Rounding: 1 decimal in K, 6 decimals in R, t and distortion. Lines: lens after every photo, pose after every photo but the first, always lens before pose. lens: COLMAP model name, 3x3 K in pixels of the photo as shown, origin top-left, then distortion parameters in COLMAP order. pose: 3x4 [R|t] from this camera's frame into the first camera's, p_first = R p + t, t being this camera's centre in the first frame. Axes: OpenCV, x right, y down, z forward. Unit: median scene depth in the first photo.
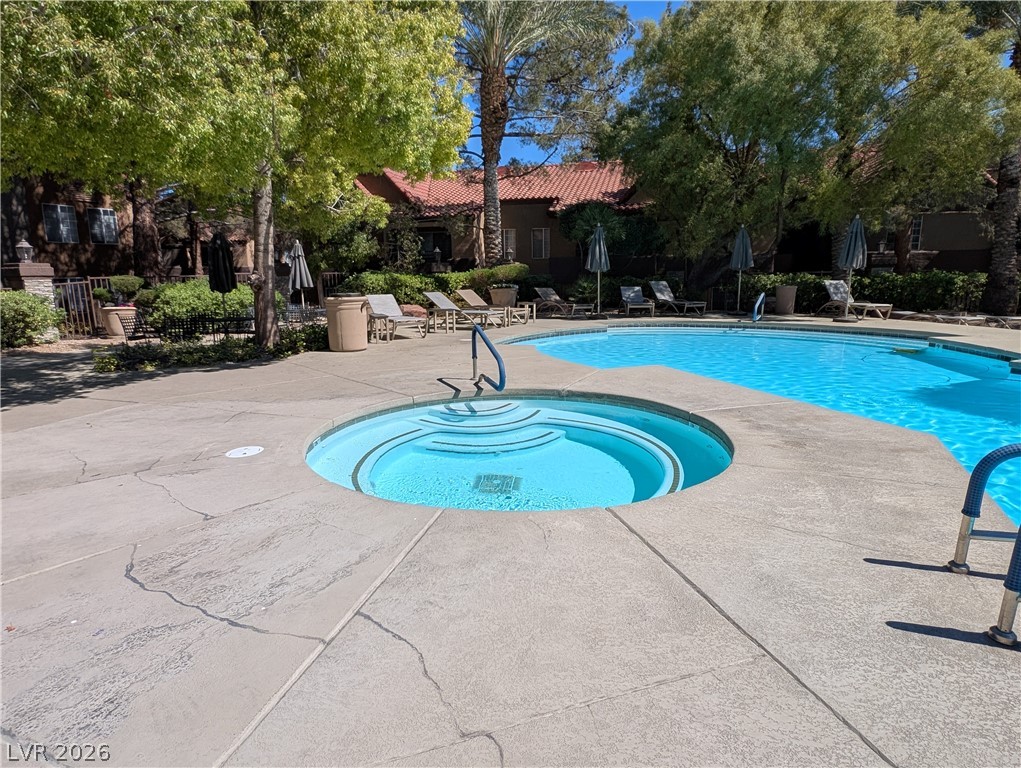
lens RADIAL K [[575.2, 0, 510.5], [0, 575.2, 384.0], [0, 0, 1]] dist [0.043487, -0.035106]
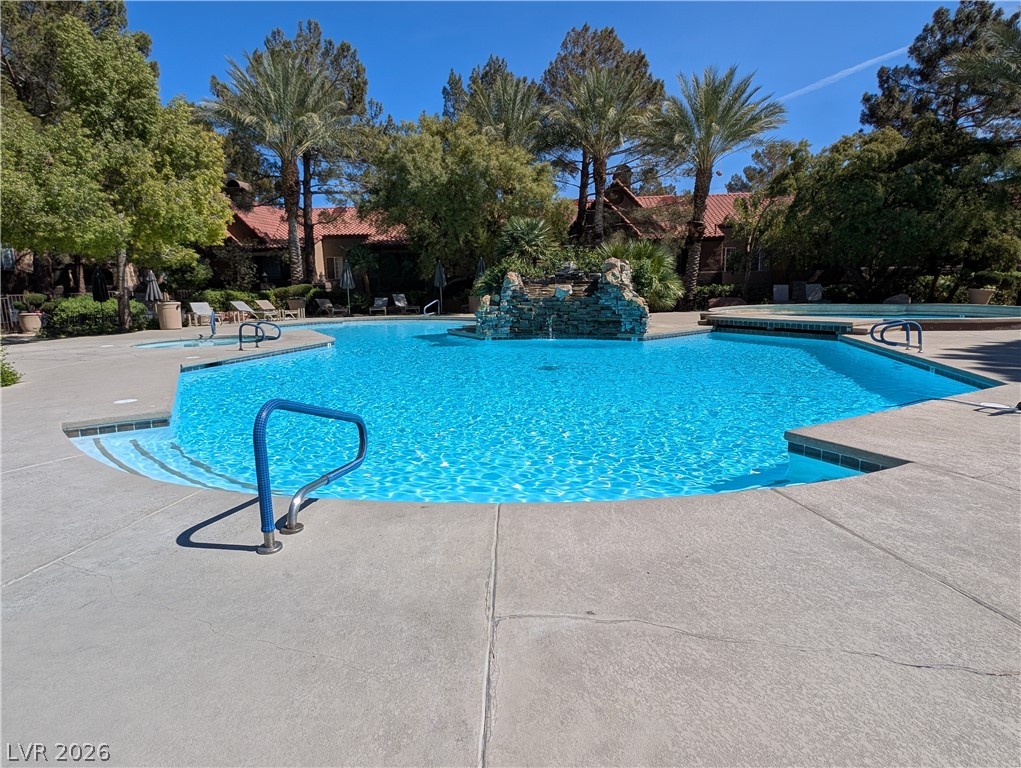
lens RADIAL K [[575.2, 0, 510.5], [0, 575.2, 384.0], [0, 0, 1]] dist [0.043487, -0.035106]
pose [[0.988861, -0.032057, 0.145347, 0.362637], [0.035909, 0.999068, -0.023958, 0.137522], [-0.144443, 0.028910, 0.989091, -0.713906]]
